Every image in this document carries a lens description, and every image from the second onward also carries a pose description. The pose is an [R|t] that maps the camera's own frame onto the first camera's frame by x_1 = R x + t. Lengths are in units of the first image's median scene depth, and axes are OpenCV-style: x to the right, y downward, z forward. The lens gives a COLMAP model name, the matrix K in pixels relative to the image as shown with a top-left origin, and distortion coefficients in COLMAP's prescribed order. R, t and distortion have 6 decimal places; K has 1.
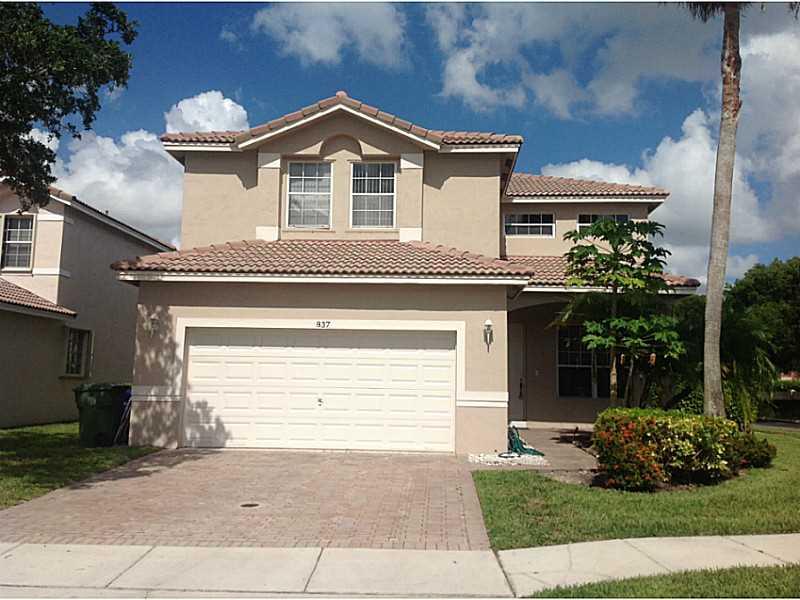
lens RADIAL K [[751.8, 0, 400.0], [0, 751.8, 300.0], [0, 0, 1]] dist [0.201016, -0.454863]
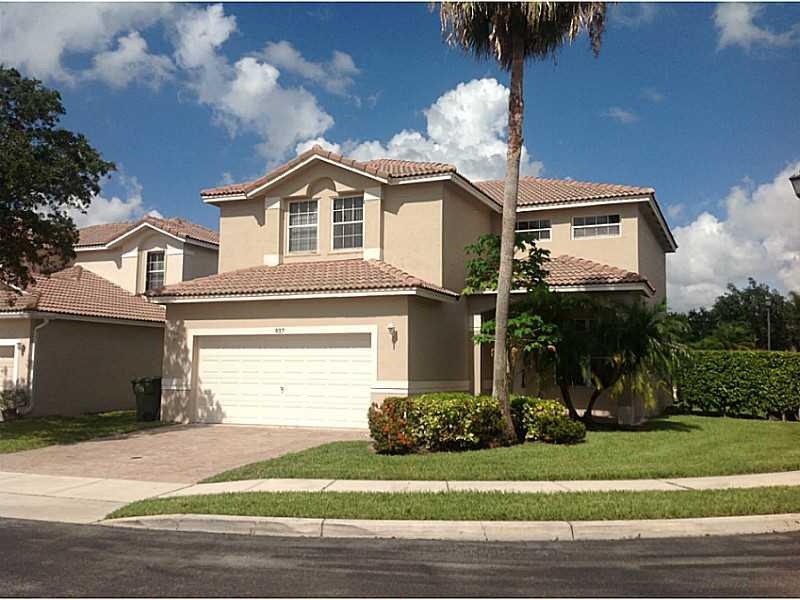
lens RADIAL K [[757.4, 0, 400.0], [0, 757.4, 300.0], [0, 0, 1]] dist [0.150202, -0.290282]
pose [[0.938846, -0.044112, -0.341499, 0.534891], [0.048004, 0.998843, 0.002951, -0.014758], [0.340974, -0.019164, 0.939878, -0.165843]]
